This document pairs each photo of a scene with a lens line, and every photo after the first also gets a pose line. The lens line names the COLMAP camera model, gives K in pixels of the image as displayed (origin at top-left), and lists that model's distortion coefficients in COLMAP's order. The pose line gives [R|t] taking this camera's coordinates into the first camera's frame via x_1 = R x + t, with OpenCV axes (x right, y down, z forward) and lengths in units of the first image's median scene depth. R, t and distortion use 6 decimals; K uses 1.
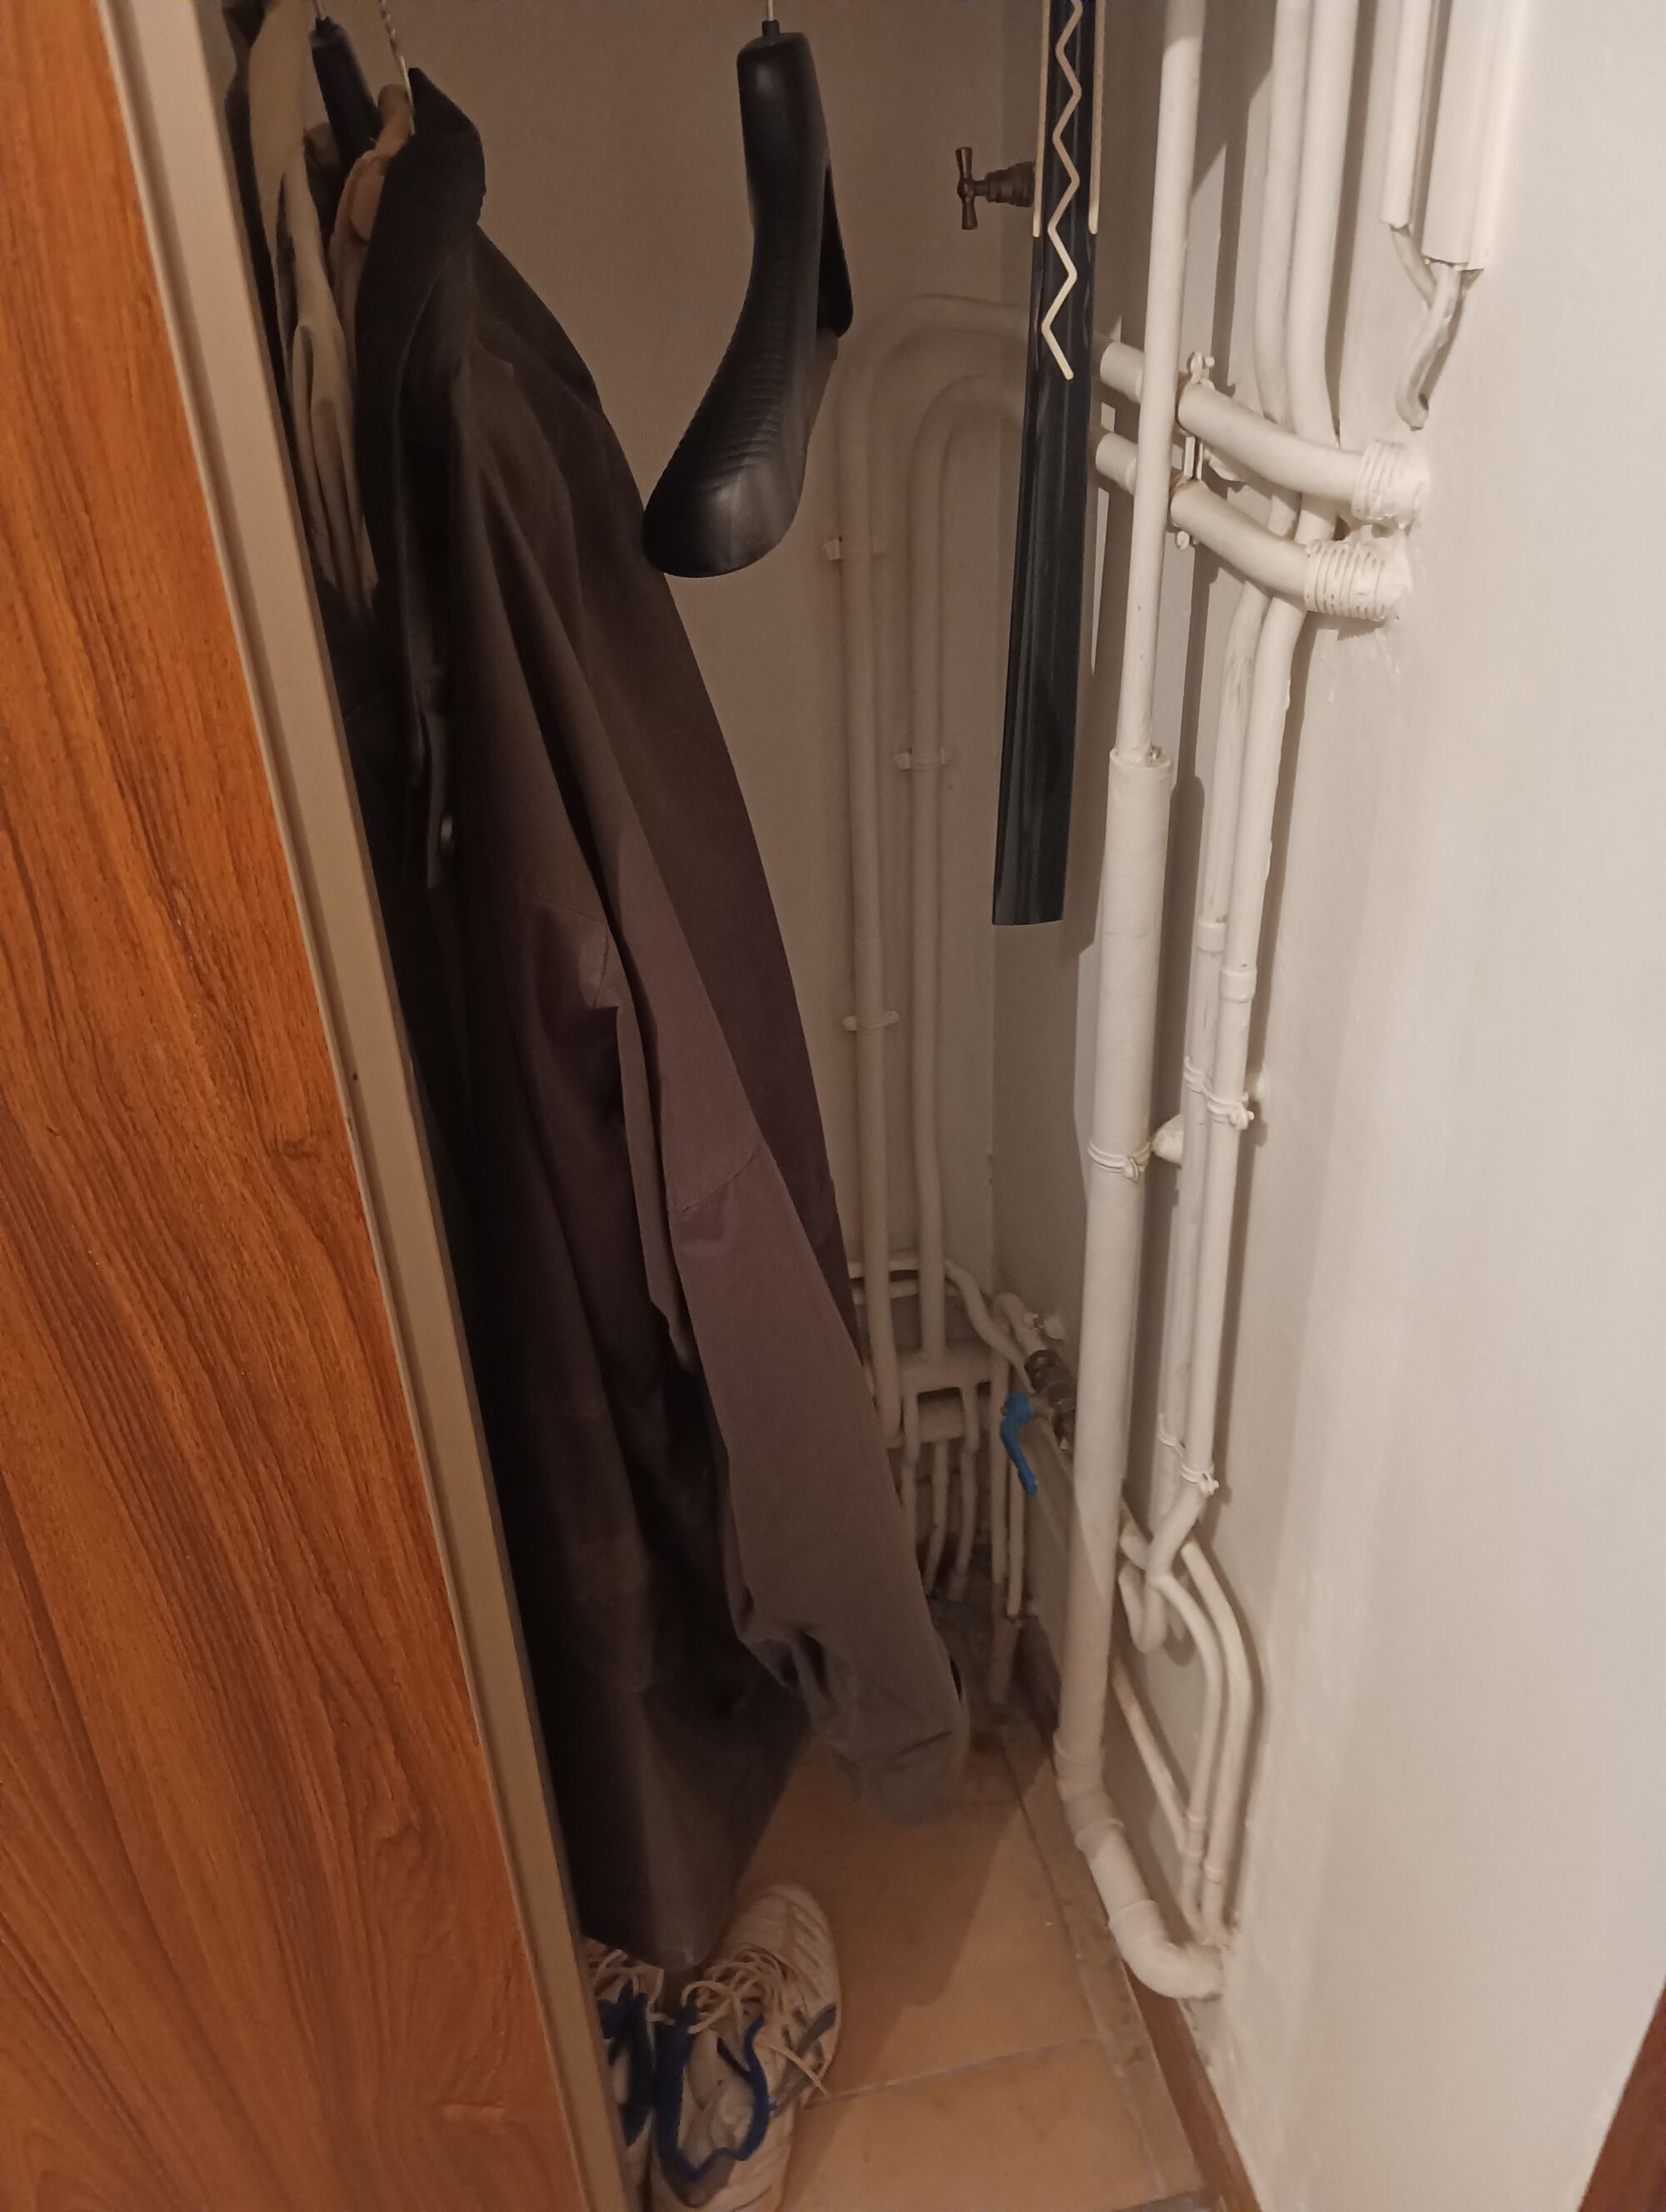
lens RADIAL K [[1585.6, 0, 836.4], [0, 1585.6, 1097.9], [0, 0, 1]] dist [0.074041, 0.000326]
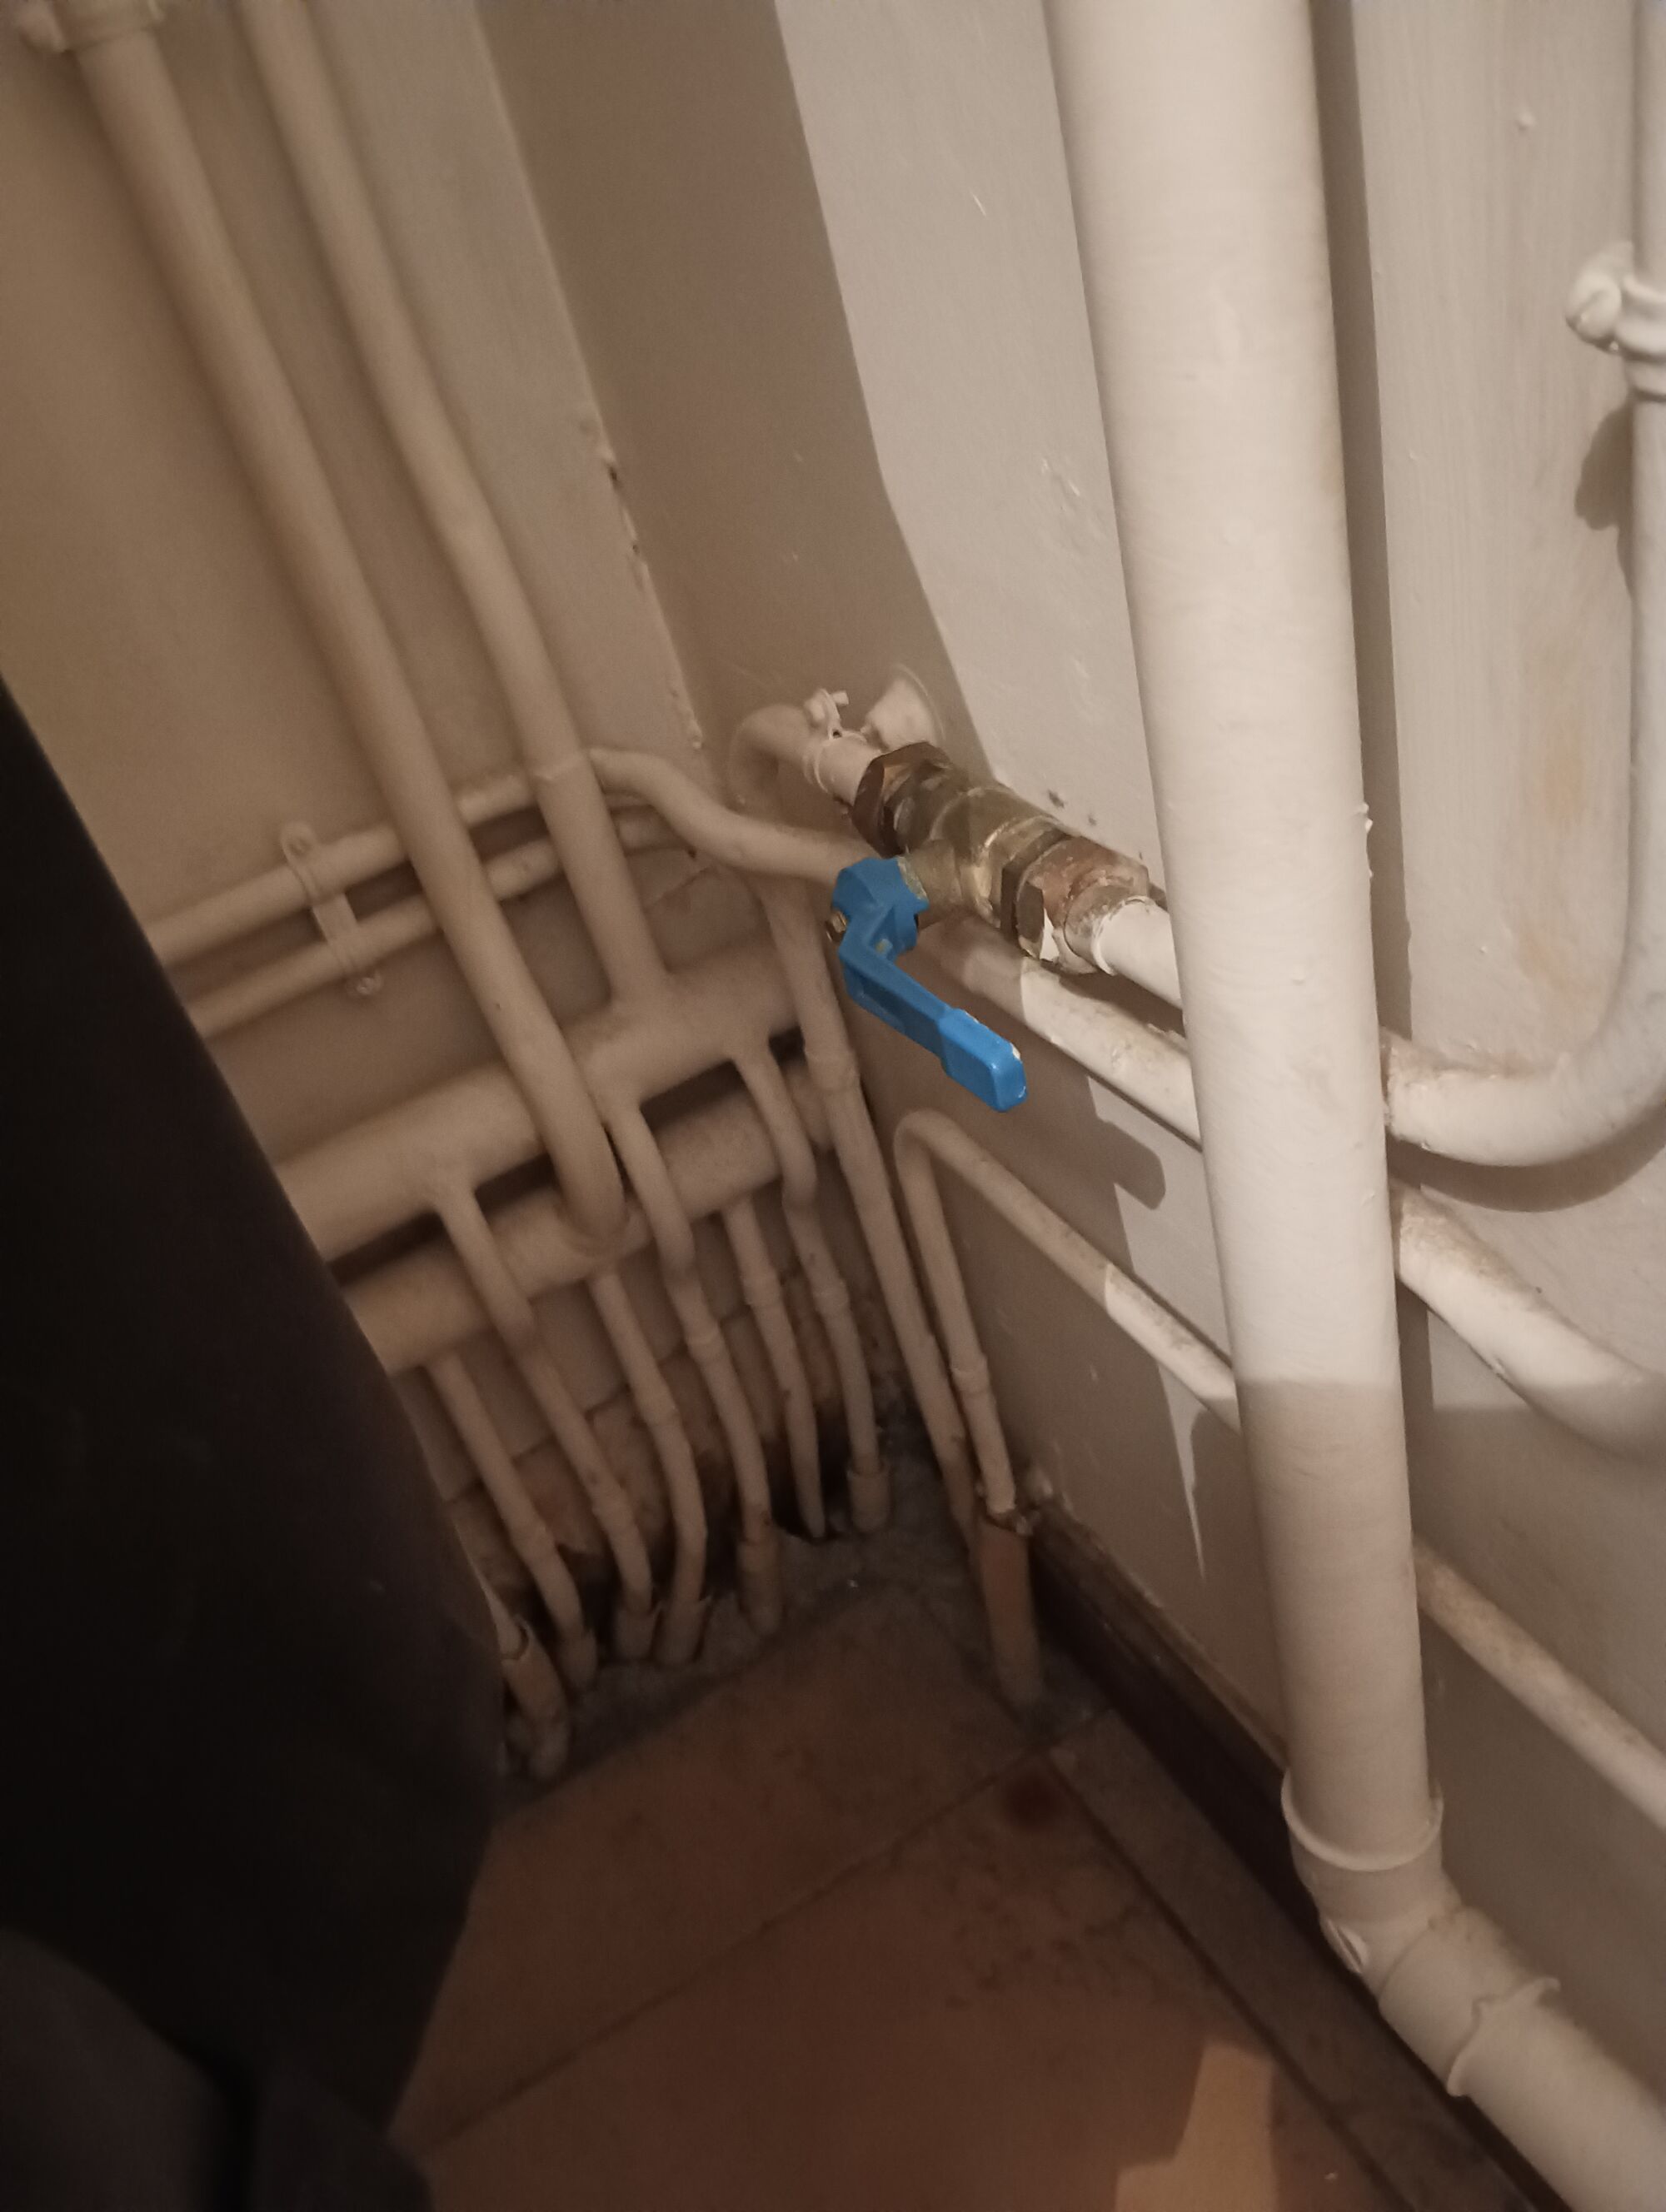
lens RADIAL K [[1585.6, 0, 839.7], [0, 1585.6, 1109.7], [0, 0, 1]] dist [0.074041, 0.000326]
pose [[0.937668, -0.320439, 0.134525, 0.043240], [0.315620, 0.947212, 0.056329, 0.179780], [-0.145474, -0.010359, 0.989308, 0.577753]]
